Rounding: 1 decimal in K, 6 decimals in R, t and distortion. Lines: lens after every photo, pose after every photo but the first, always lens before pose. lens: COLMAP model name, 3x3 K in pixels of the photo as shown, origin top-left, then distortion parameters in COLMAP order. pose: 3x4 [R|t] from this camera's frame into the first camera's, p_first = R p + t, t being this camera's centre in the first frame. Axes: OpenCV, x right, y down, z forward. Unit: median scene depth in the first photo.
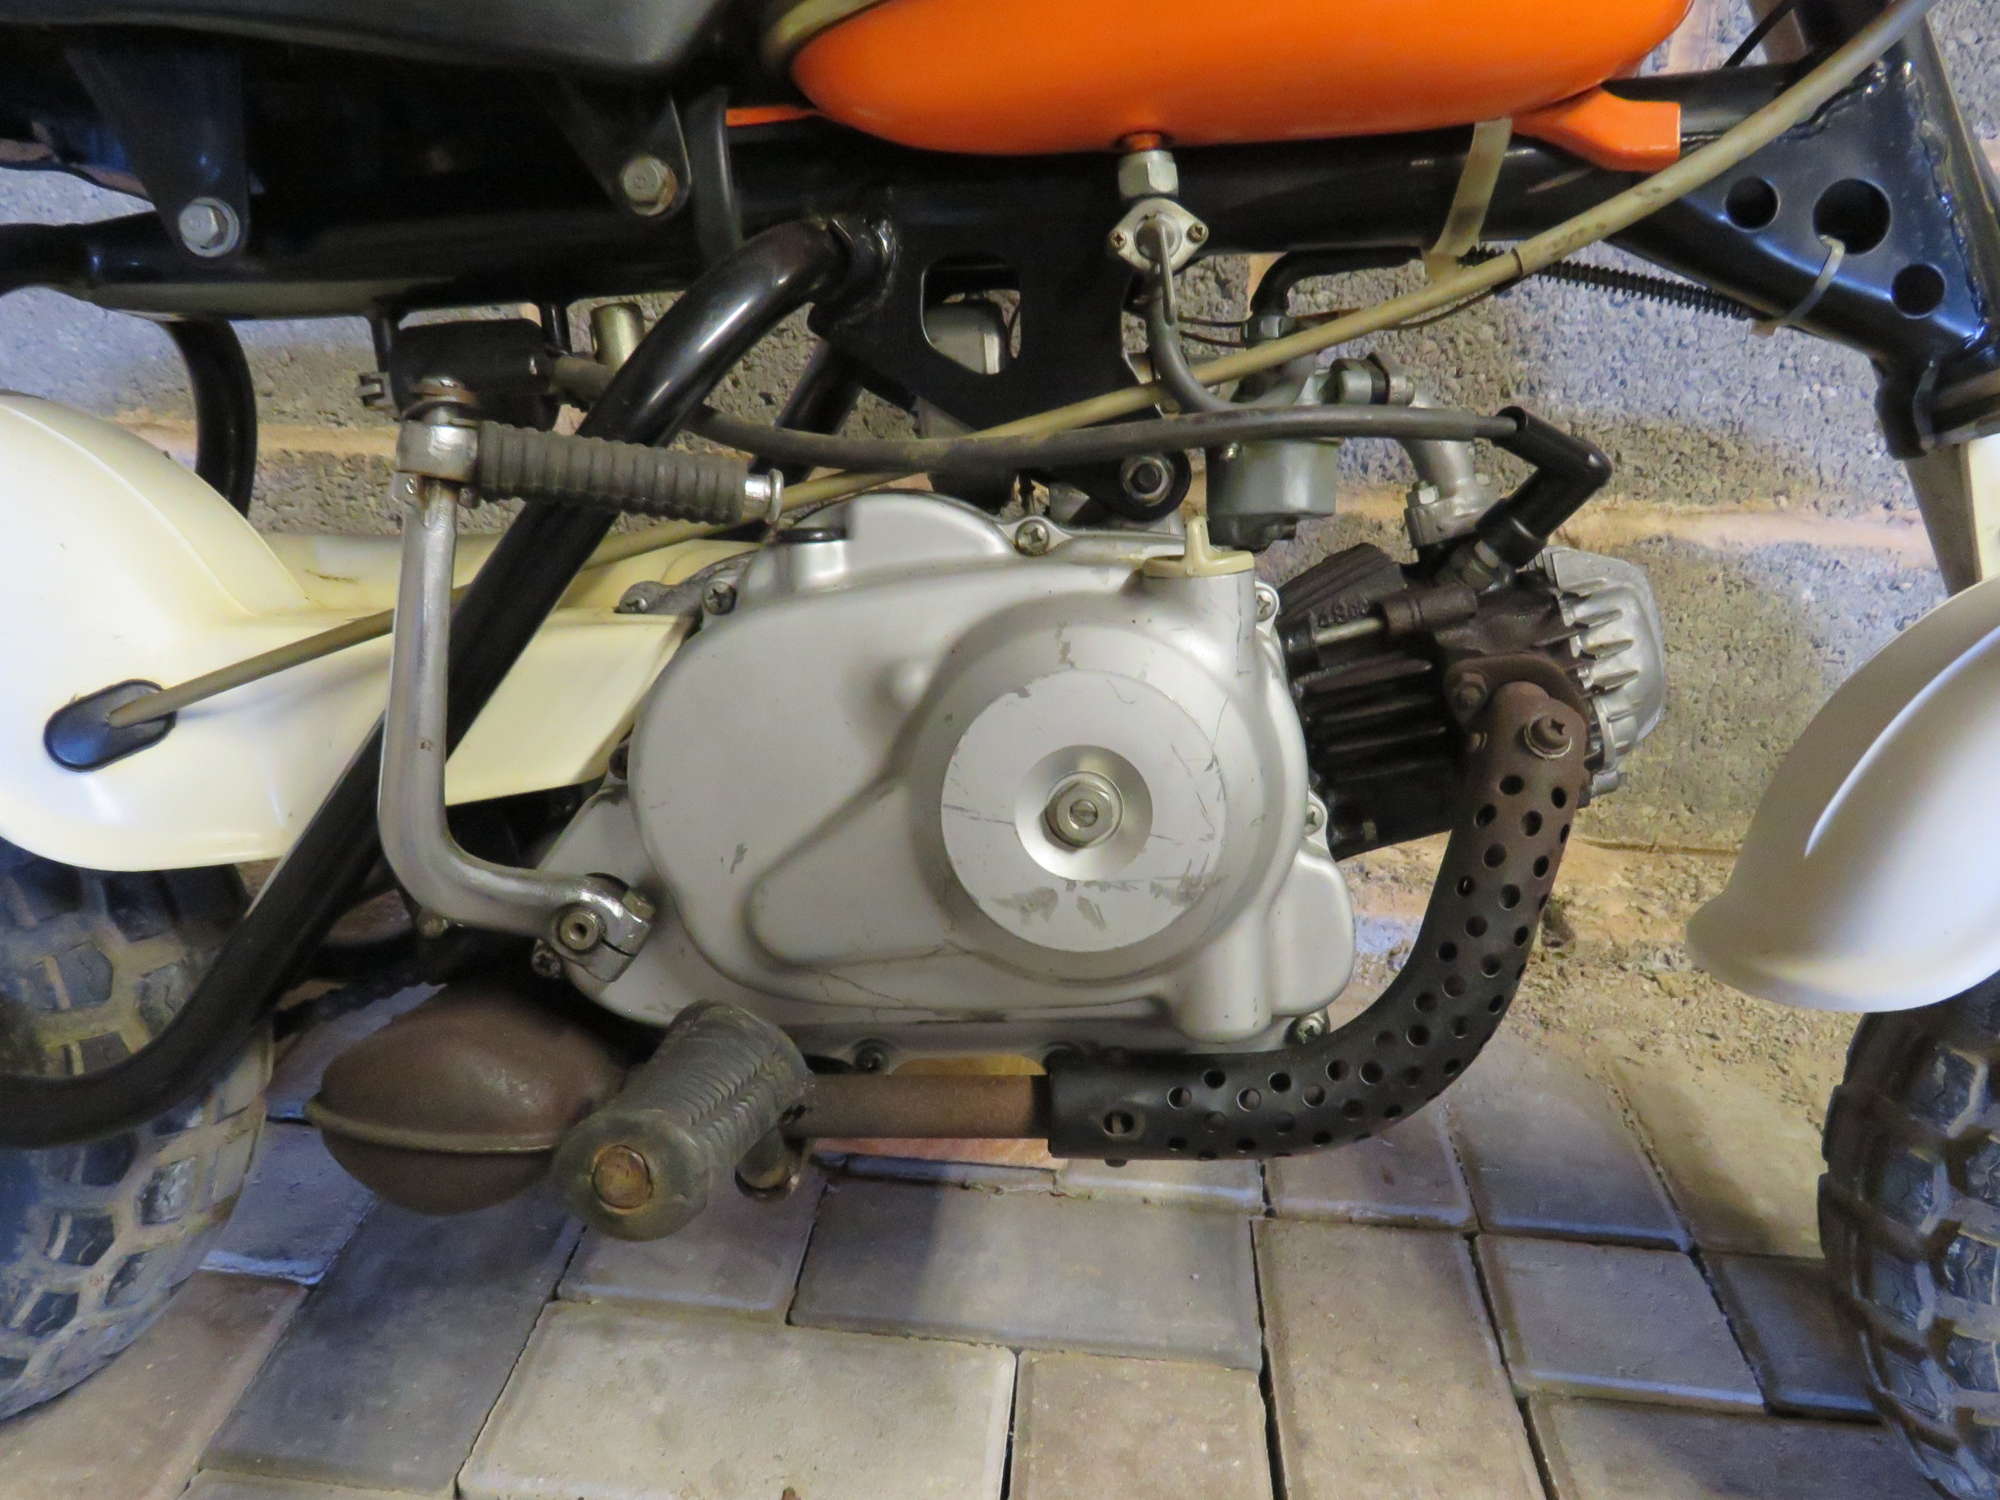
lens RADIAL K [[1547.3, 0, 998.1], [0, 1547.3, 743.0], [0, 0, 1]] dist [-0.031511, -0.002303]
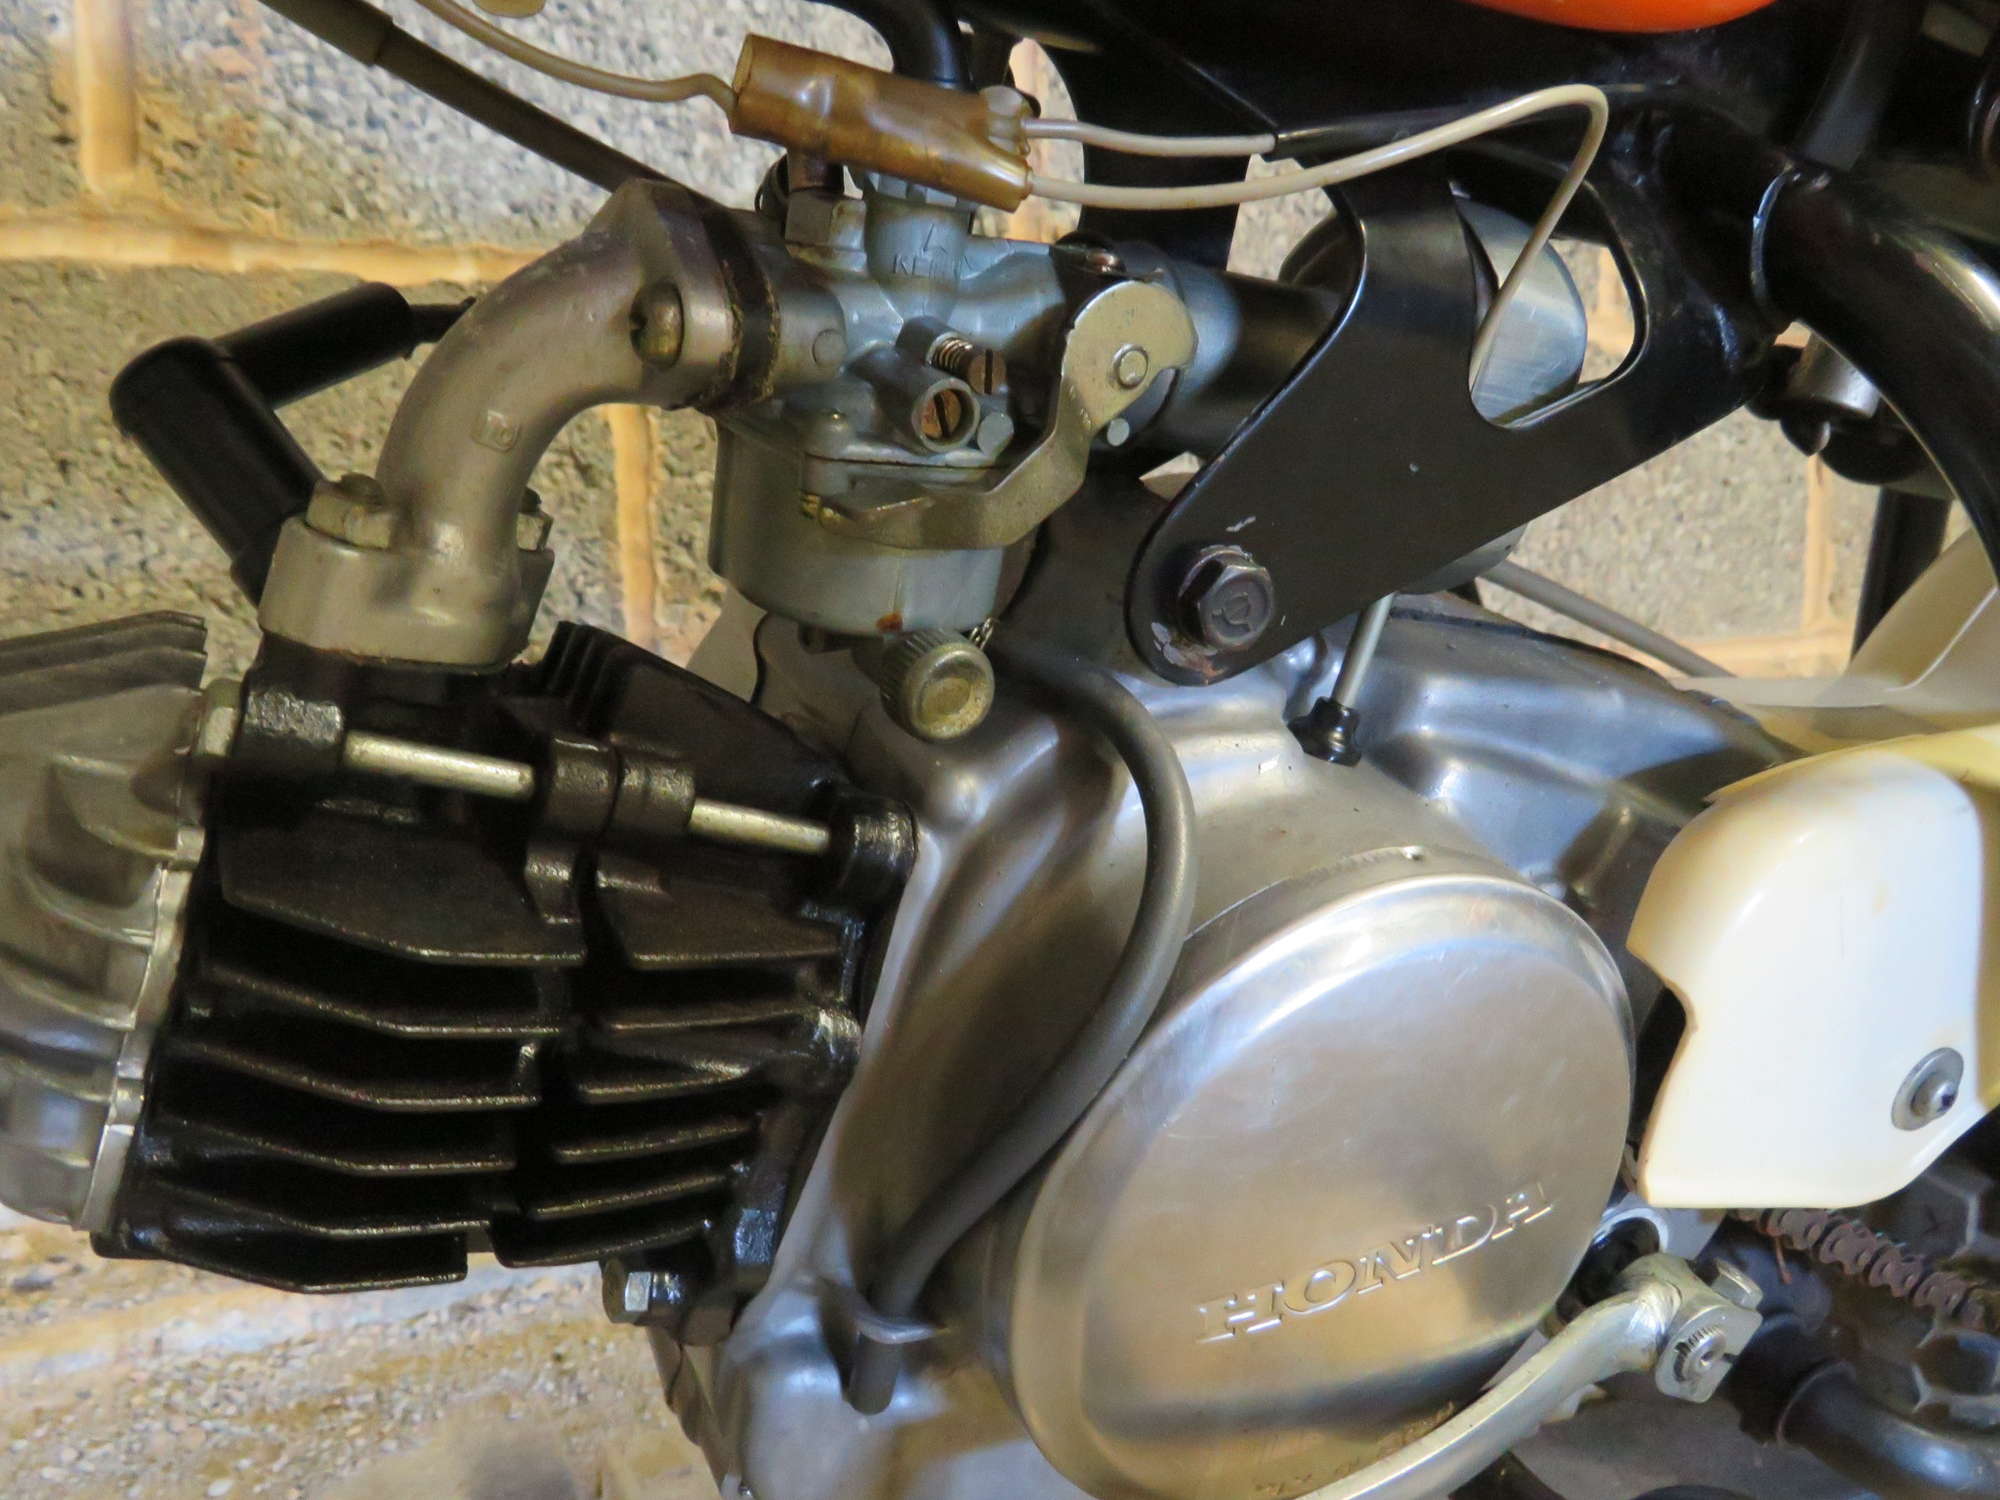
lens RADIAL K [[1547.3, 0, 1002.5], [0, 1547.3, 746.1], [0, 0, 1]] dist [-0.031511, -0.002303]
pose [[0.863040, -0.122886, 0.489960, -0.085957], [0.227427, 0.960615, -0.159672, 0.030104], [-0.451041, 0.249233, 0.856997, 0.220916]]
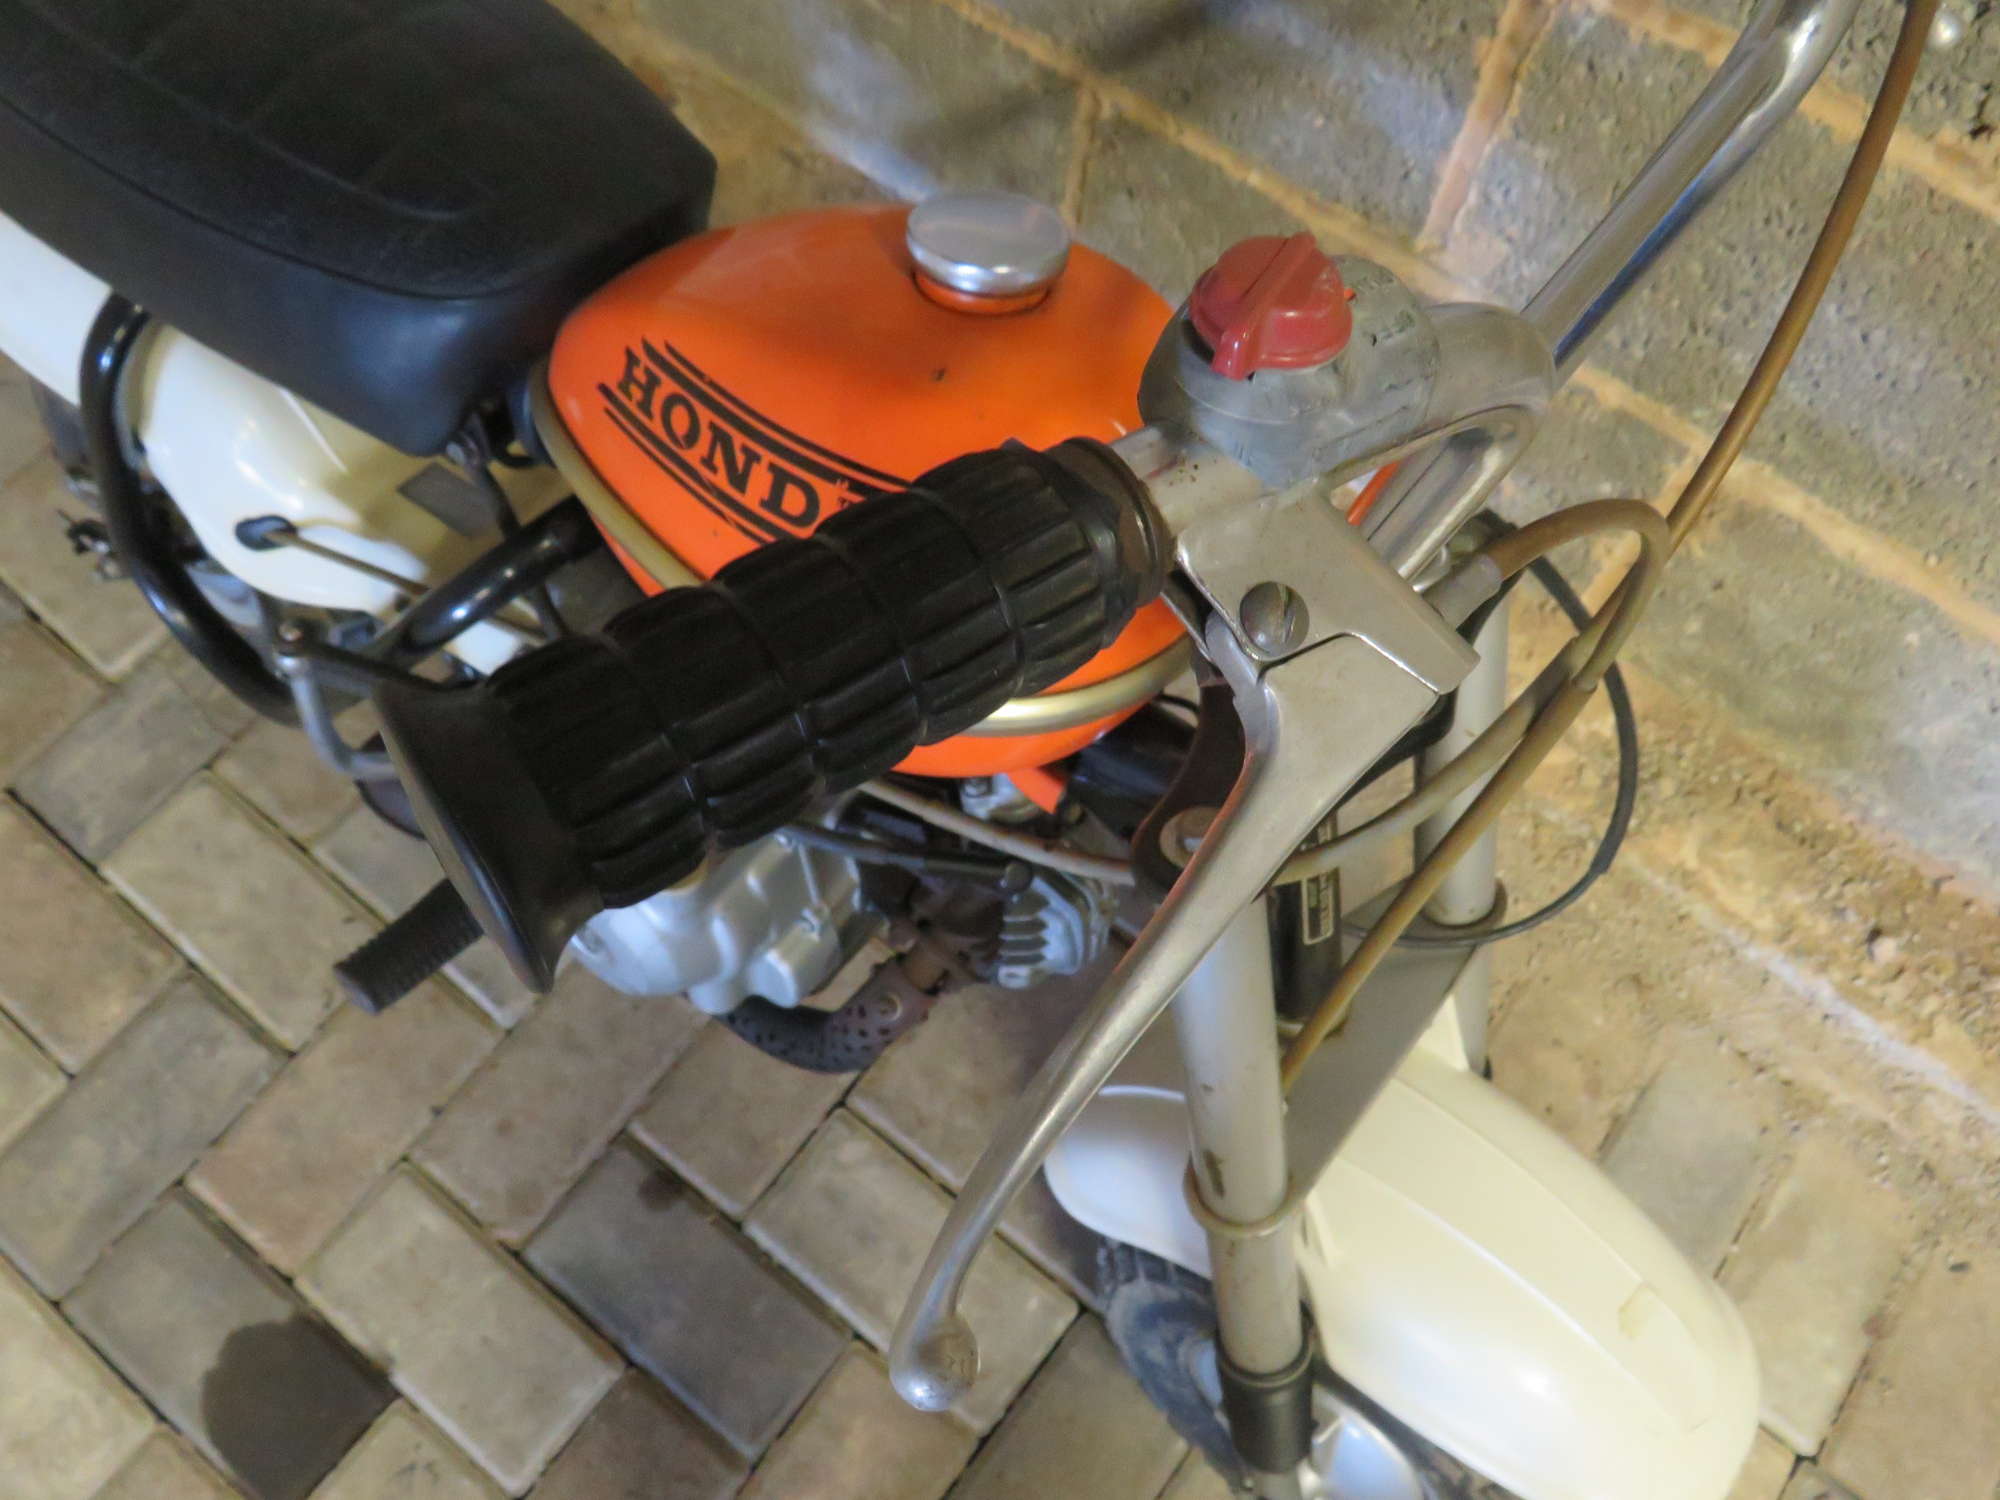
lens RADIAL K [[1547.3, 0, 996.6], [0, 1547.3, 745.2], [0, 0, 1]] dist [-0.031511, -0.002303]
pose [[0.833484, 0.502265, -0.230291, 0.321829], [-0.191353, 0.653374, 0.732452, -0.649517], [0.518351, -0.566421, 0.640687, 0.083908]]
